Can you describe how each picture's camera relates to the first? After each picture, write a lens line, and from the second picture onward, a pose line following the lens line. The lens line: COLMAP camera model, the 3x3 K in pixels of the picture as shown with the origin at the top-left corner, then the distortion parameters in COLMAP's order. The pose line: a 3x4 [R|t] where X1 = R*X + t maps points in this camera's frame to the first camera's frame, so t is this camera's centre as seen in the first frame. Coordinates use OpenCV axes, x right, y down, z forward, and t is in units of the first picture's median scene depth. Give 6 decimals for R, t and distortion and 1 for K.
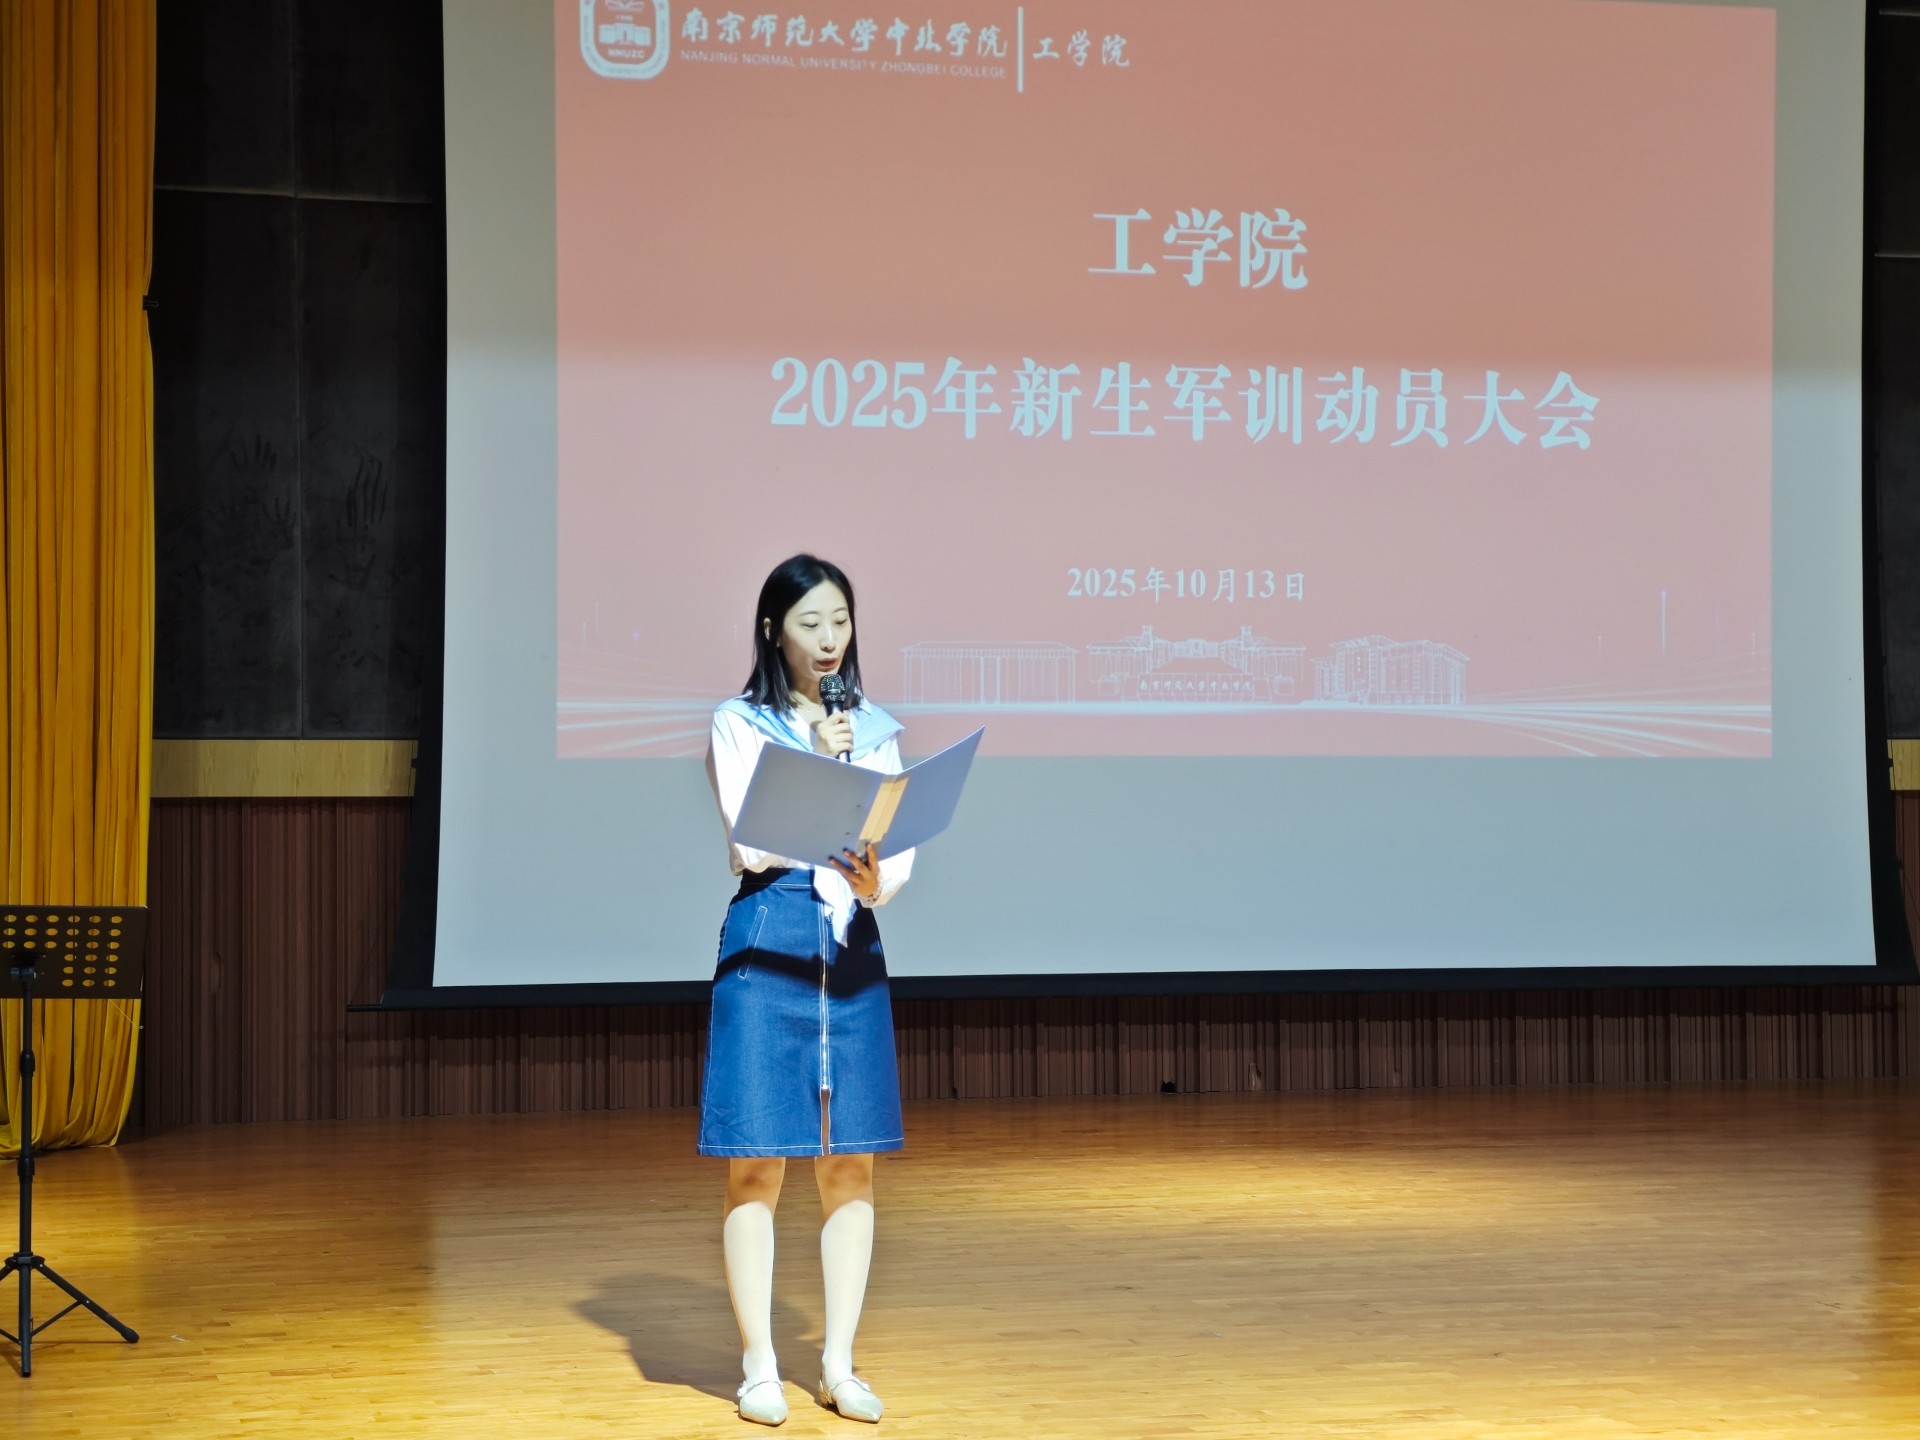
lens RADIAL K [[3543.4, 0, 959.6], [0, 3543.4, 742.1], [0, 0, 1]] dist [0.239070, -0.542215]
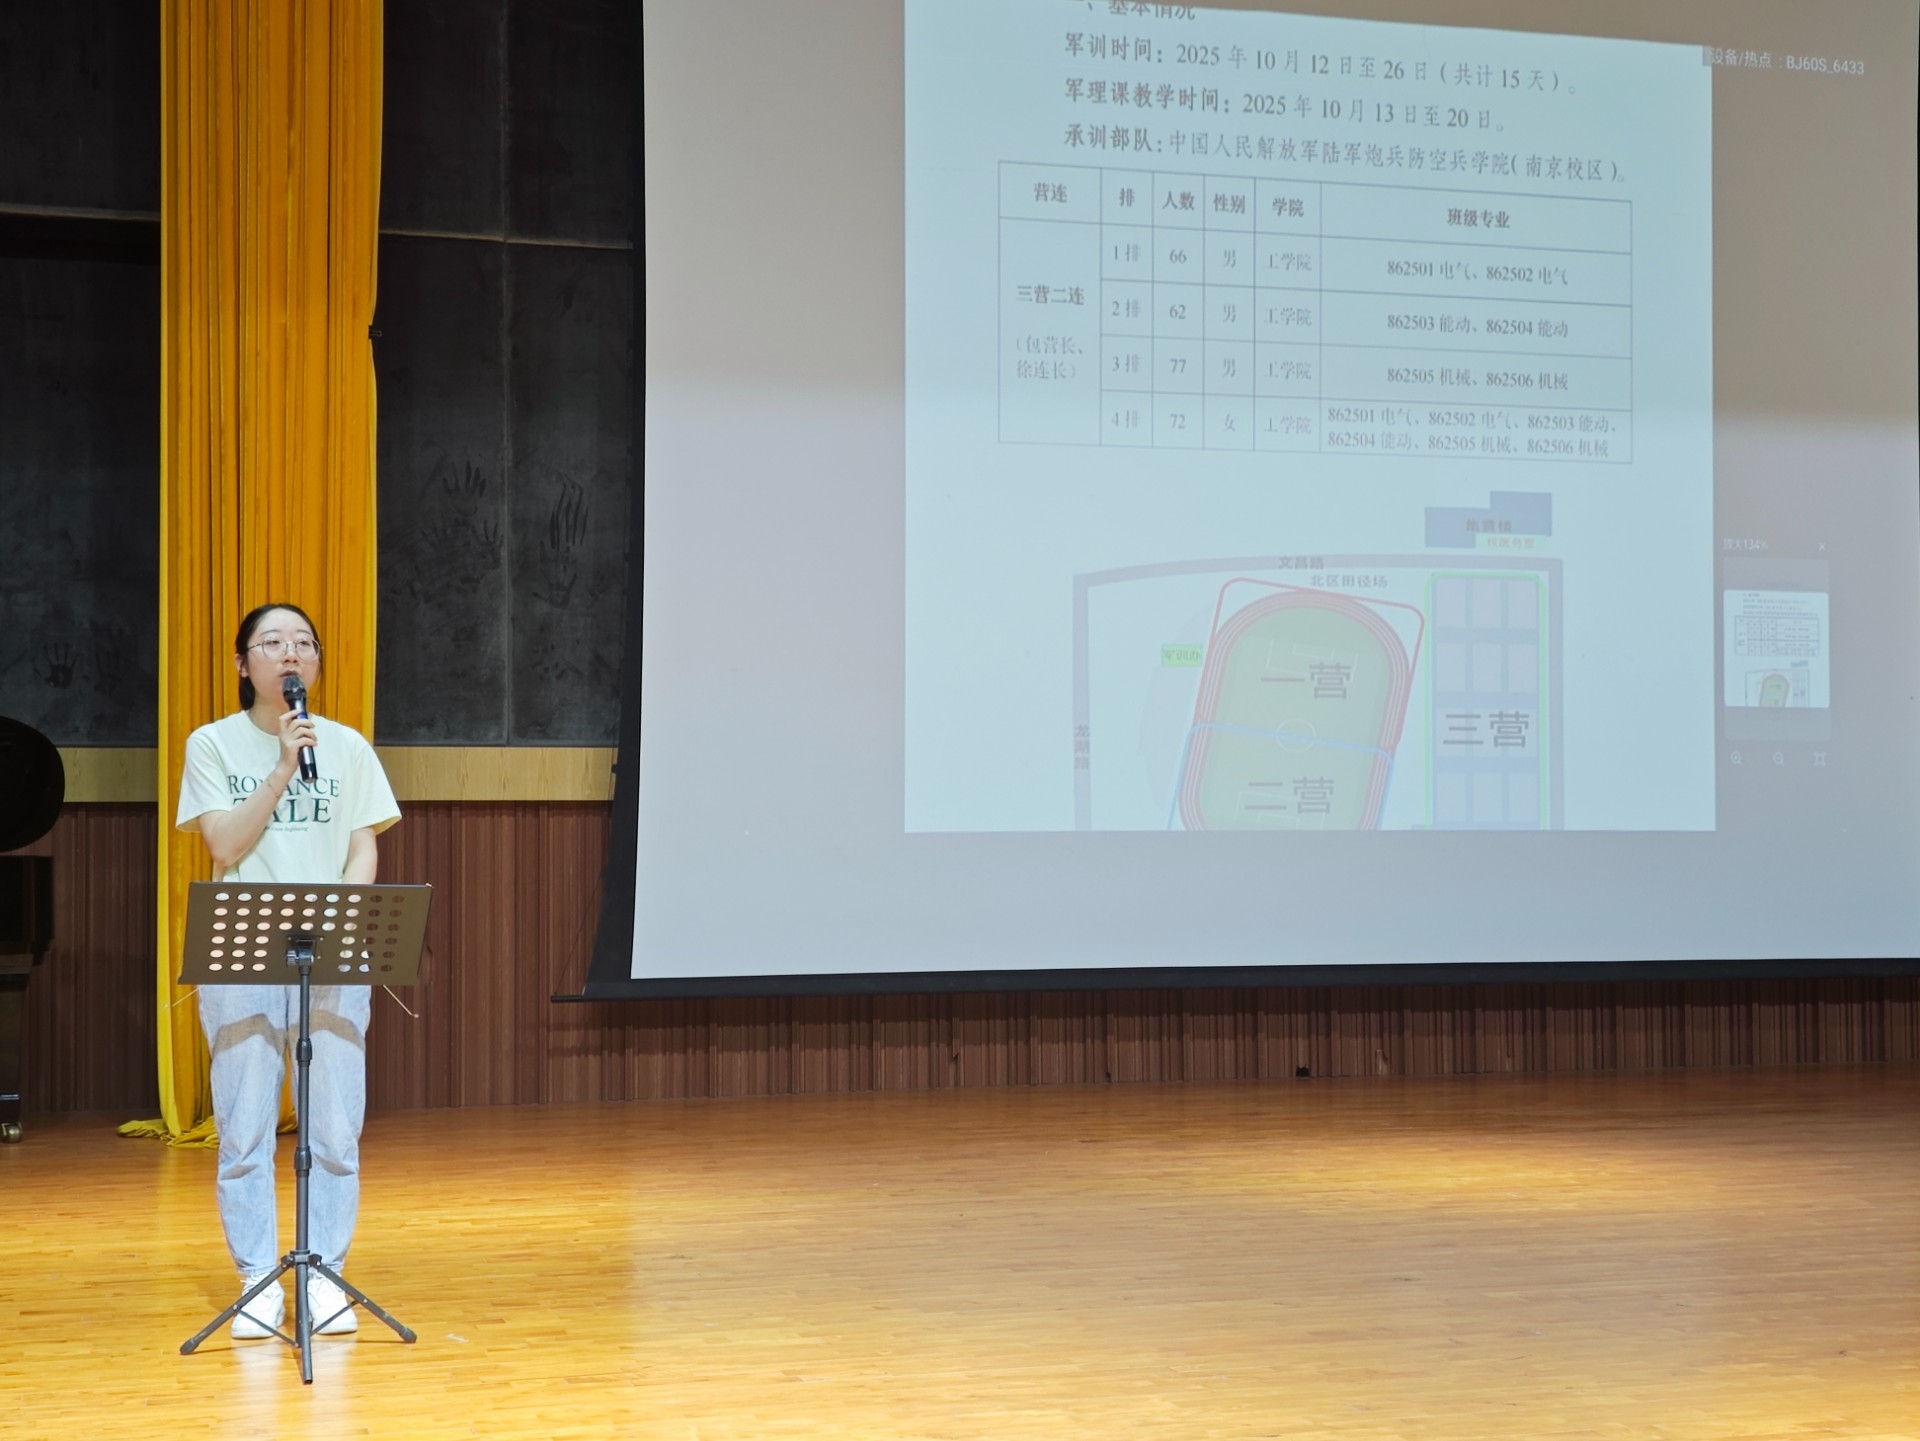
lens RADIAL K [[2716.8, 0, 960.0], [0, 2716.8, 720.5], [0, 0, 1]] dist [0.225841, -0.970052]
pose [[0.999610, 0.000075, 0.027929, -0.067898], [0.000771, 0.999542, -0.030267, 0.015397], [-0.027918, 0.030277, 0.999152, 0.169689]]
